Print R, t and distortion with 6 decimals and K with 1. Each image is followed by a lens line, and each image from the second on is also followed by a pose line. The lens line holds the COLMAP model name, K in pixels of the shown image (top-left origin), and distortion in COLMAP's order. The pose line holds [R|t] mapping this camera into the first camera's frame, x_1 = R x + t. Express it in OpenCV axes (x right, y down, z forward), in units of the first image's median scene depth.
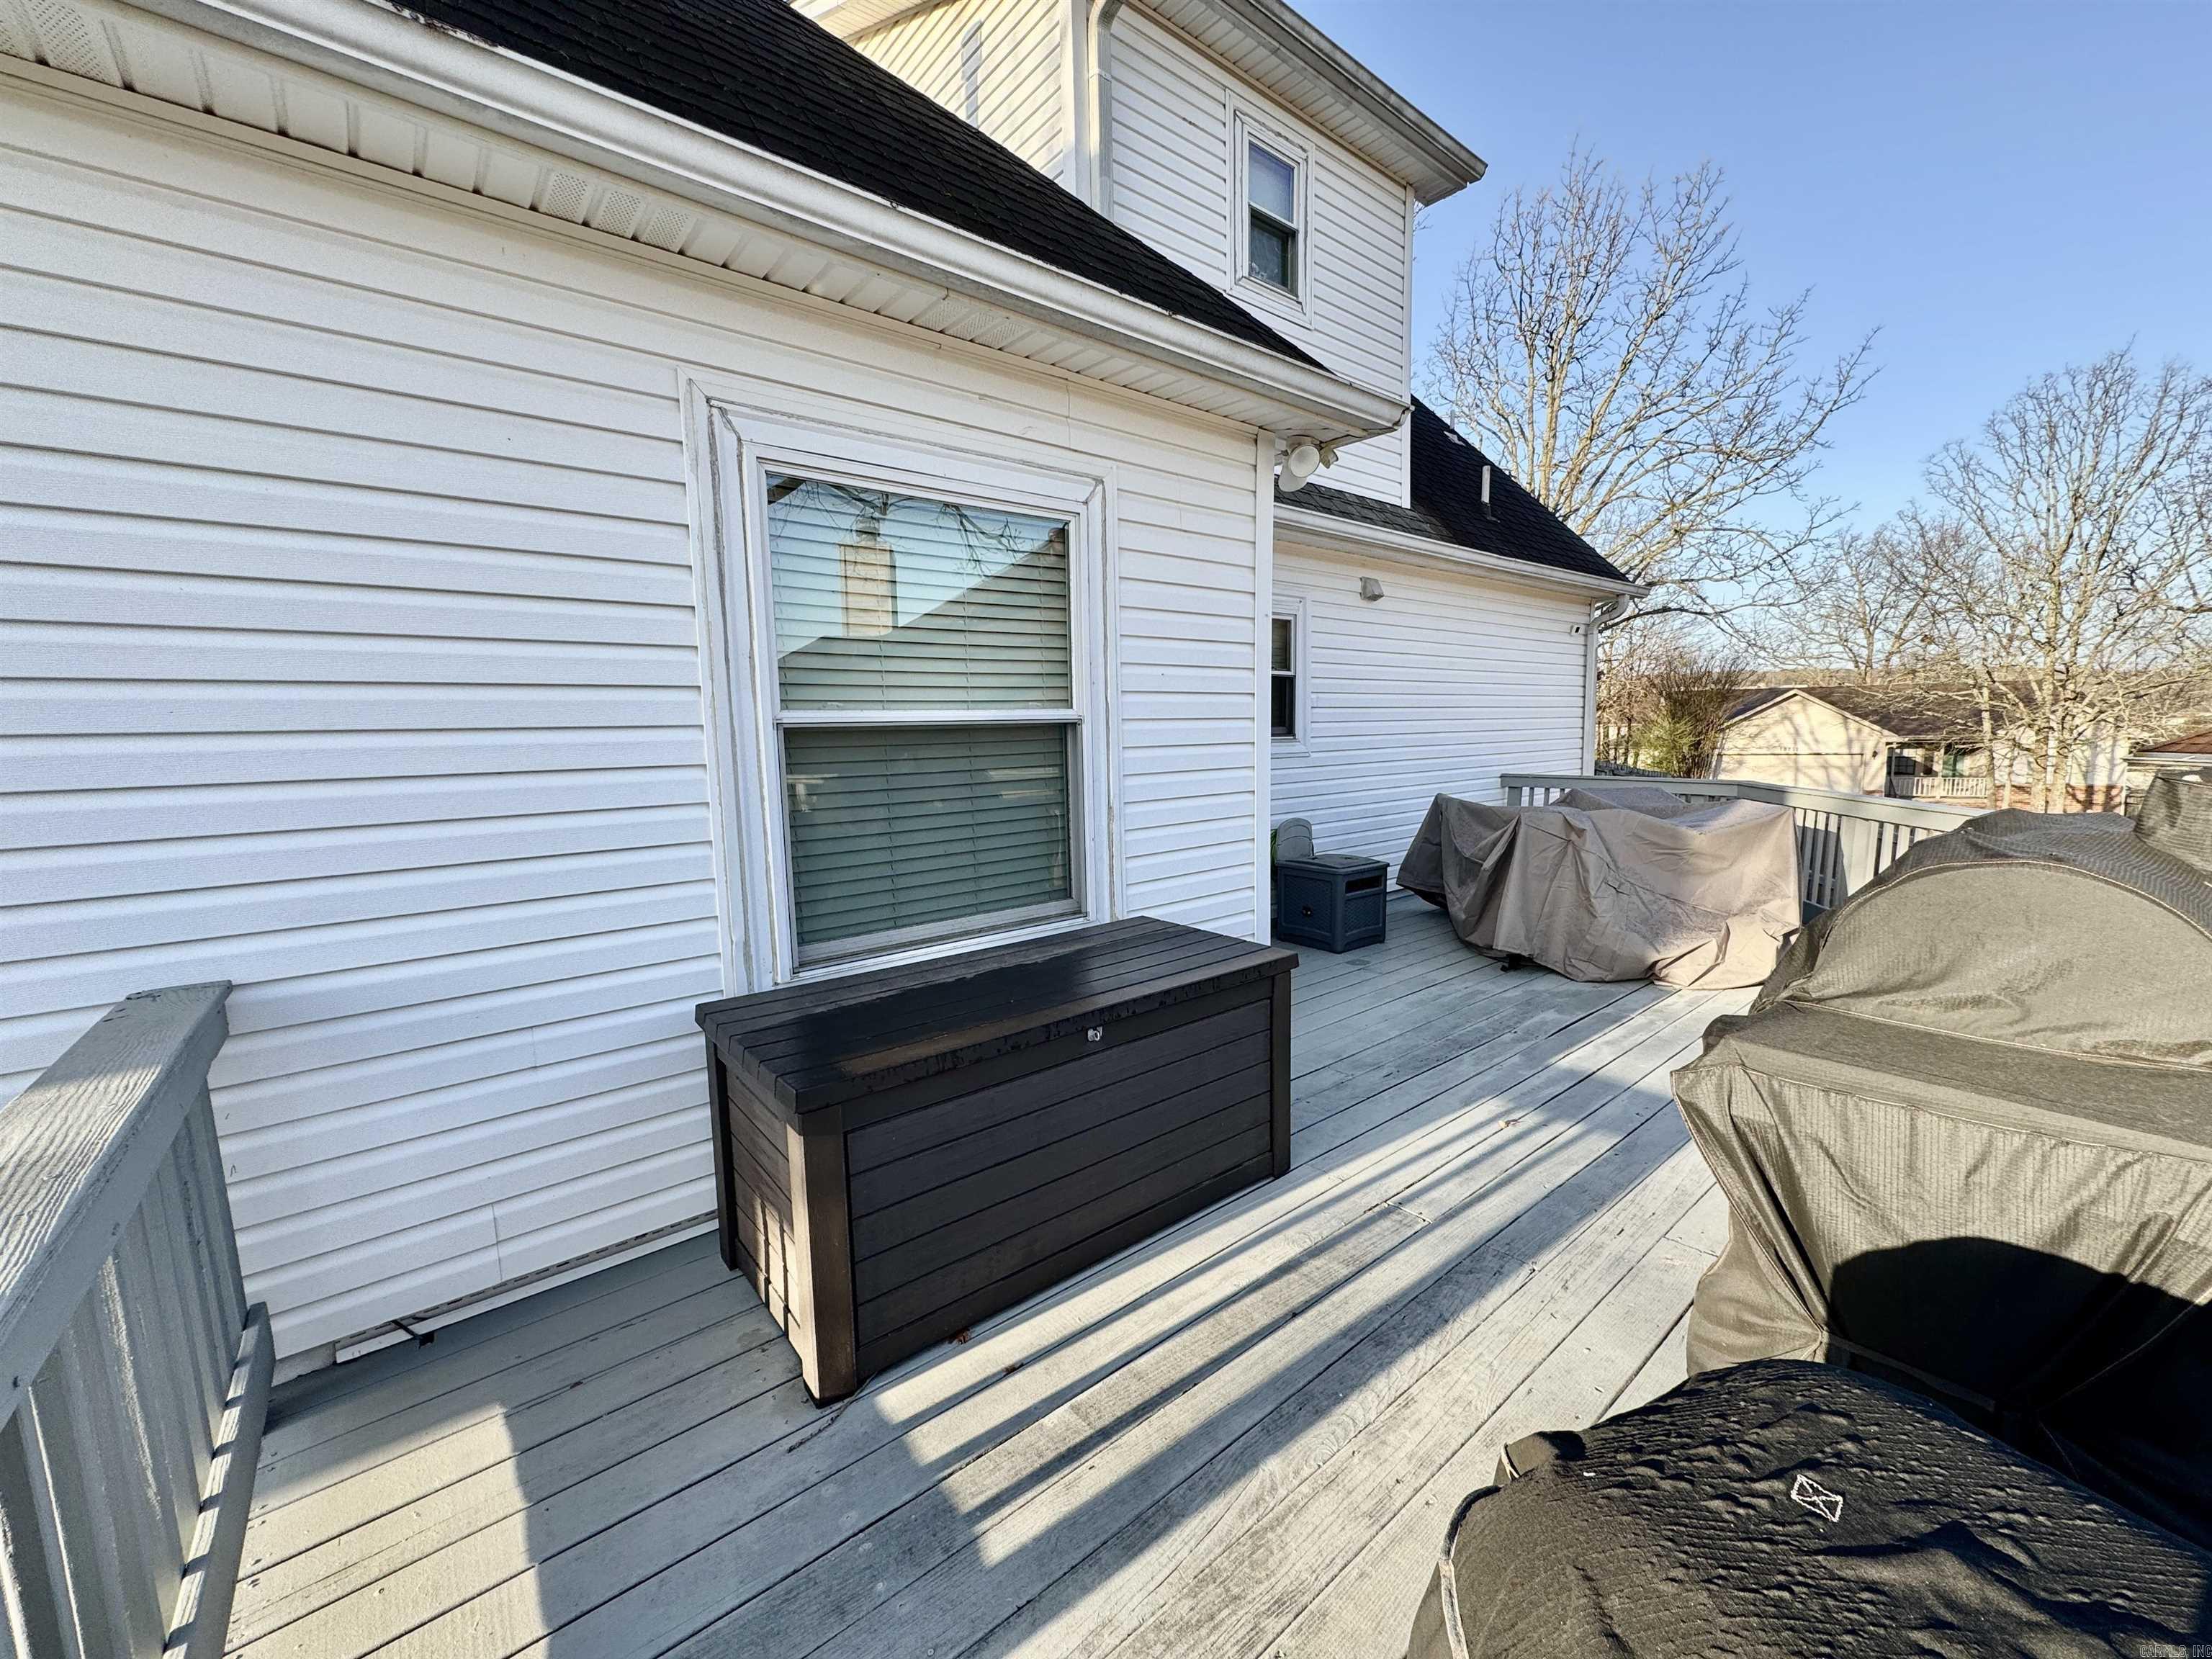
lens RADIAL K [[880.5, 0, 1109.6], [0, 880.5, 835.9], [0, 0, 1]] dist [0.002382, 0.000040]
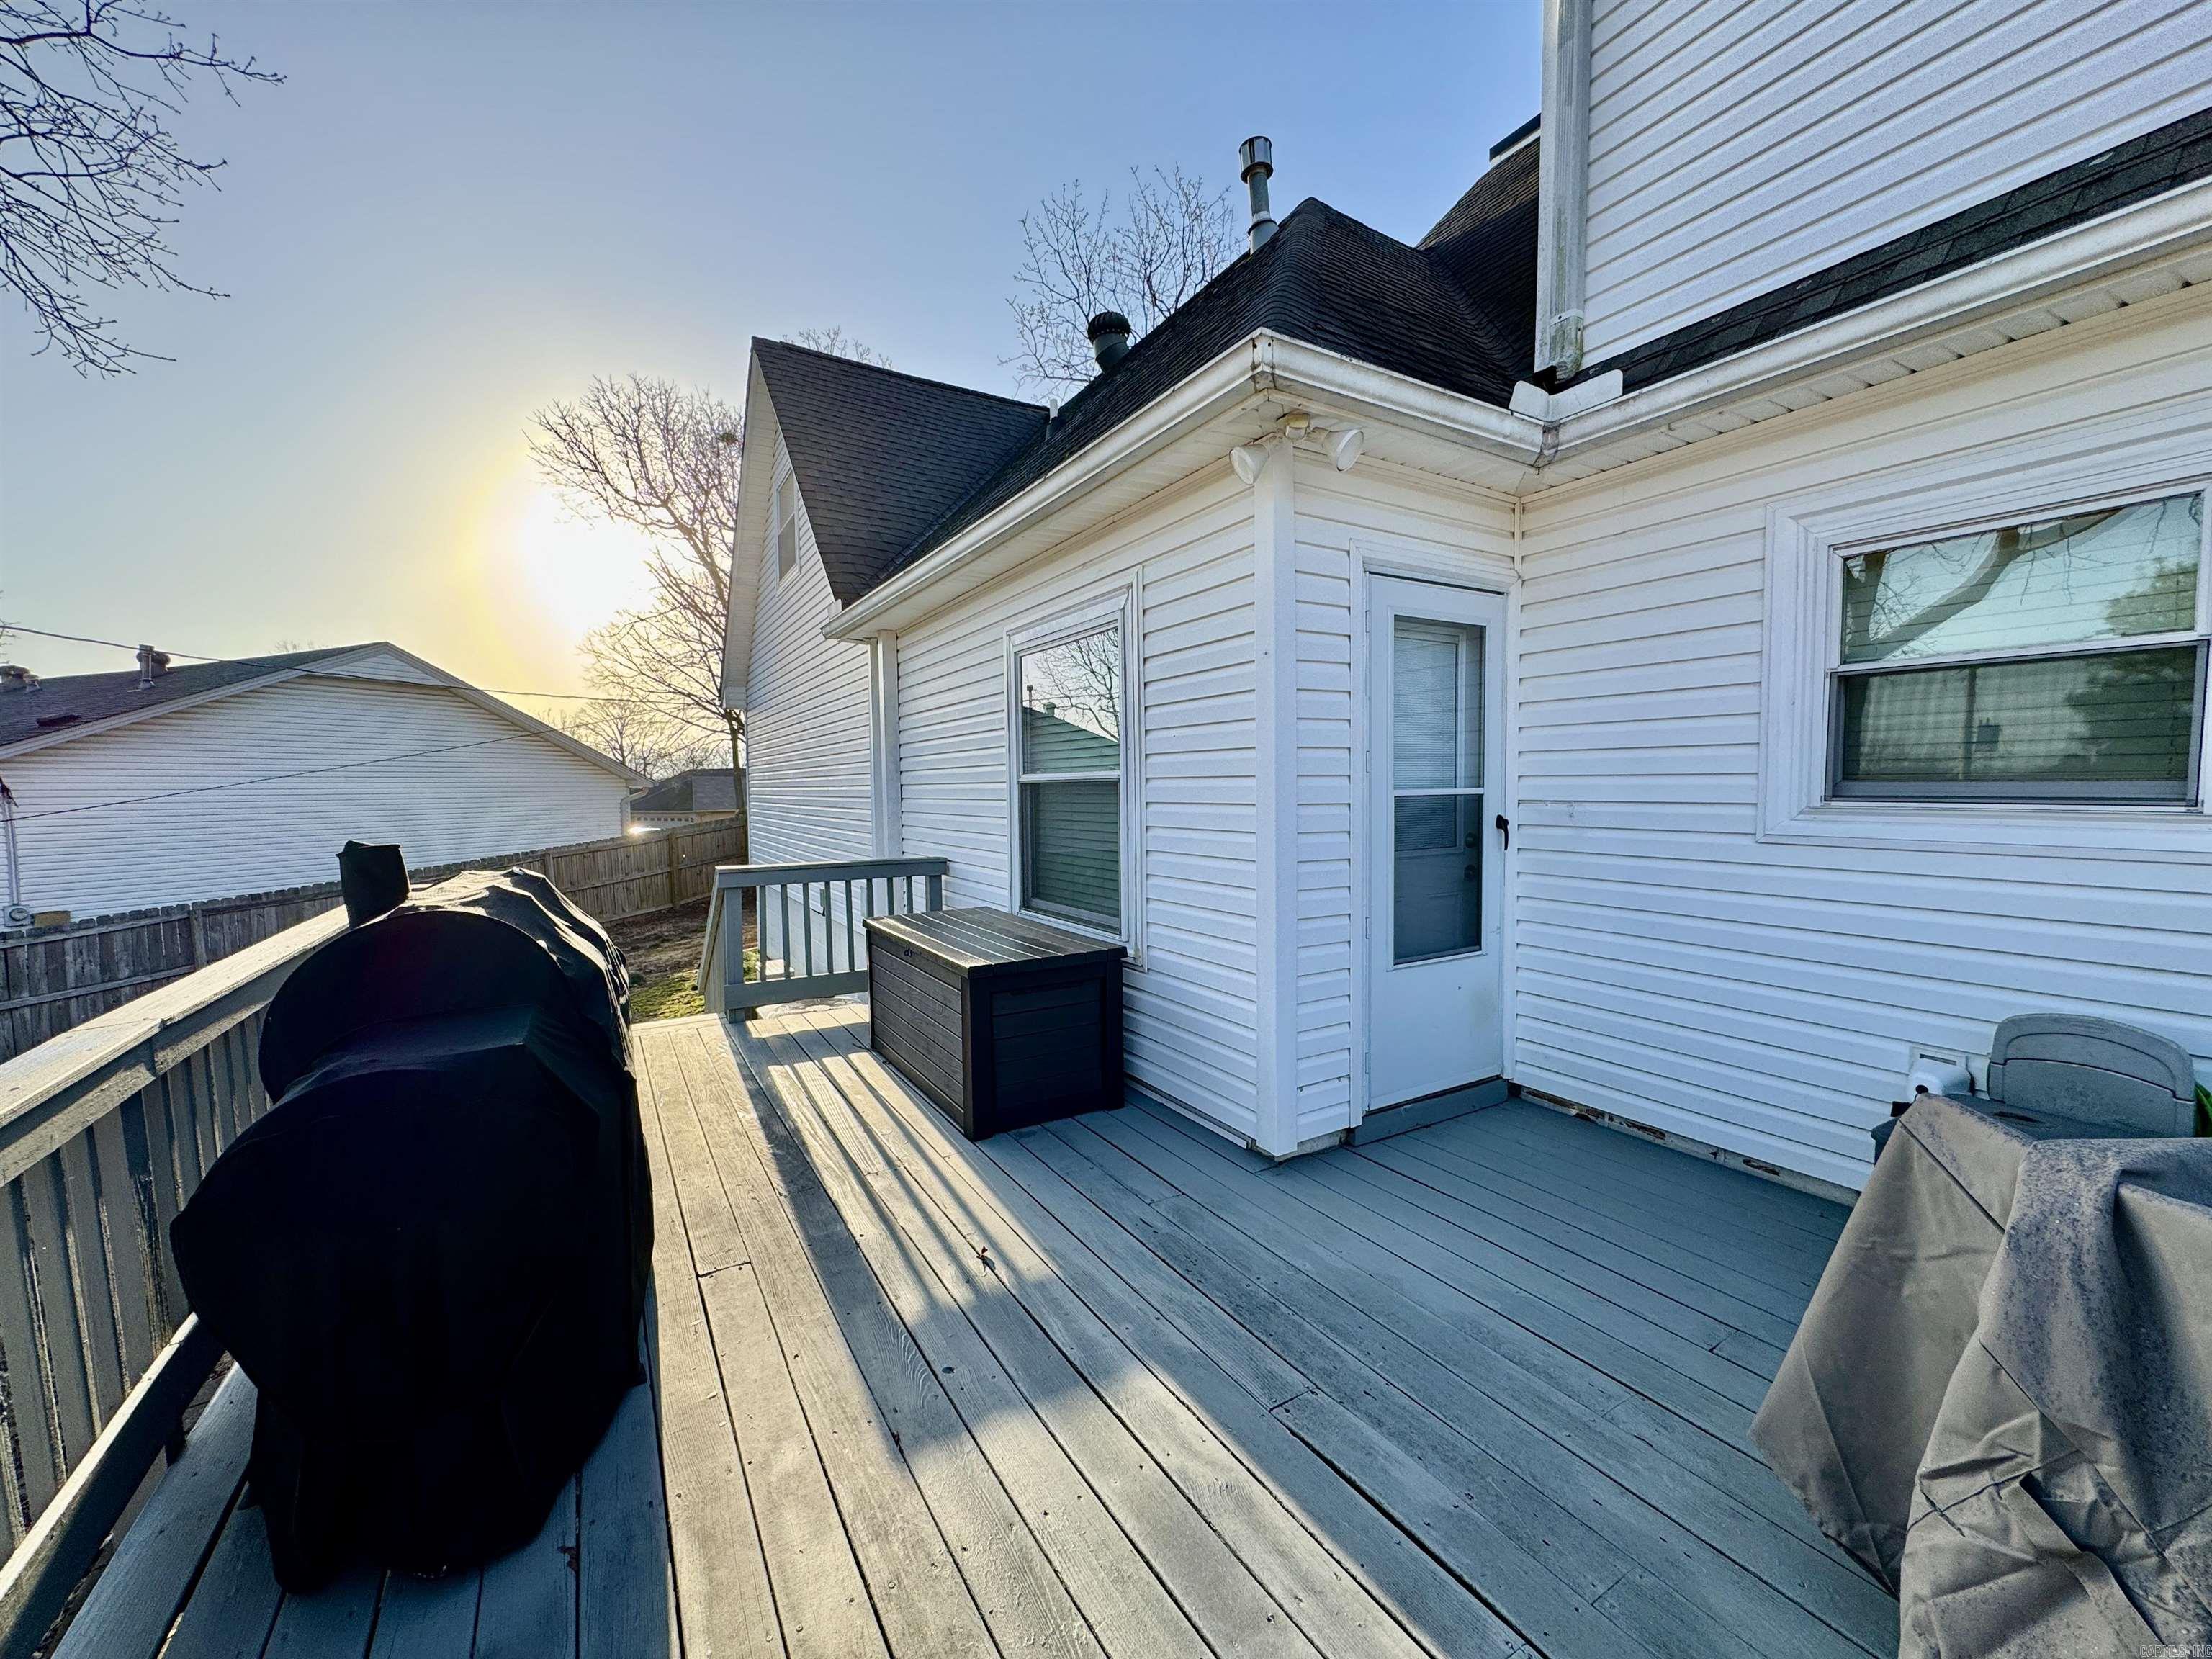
lens RADIAL K [[880.5, 0, 1109.6], [0, 880.5, 835.9], [0, 0, 1]] dist [0.002382, 0.000040]
pose [[-0.151430, 0.083840, -0.984906, 1.206982], [-0.101584, 0.989801, 0.099875, -0.173697], [0.983234, 0.115175, -0.141369, 1.157061]]
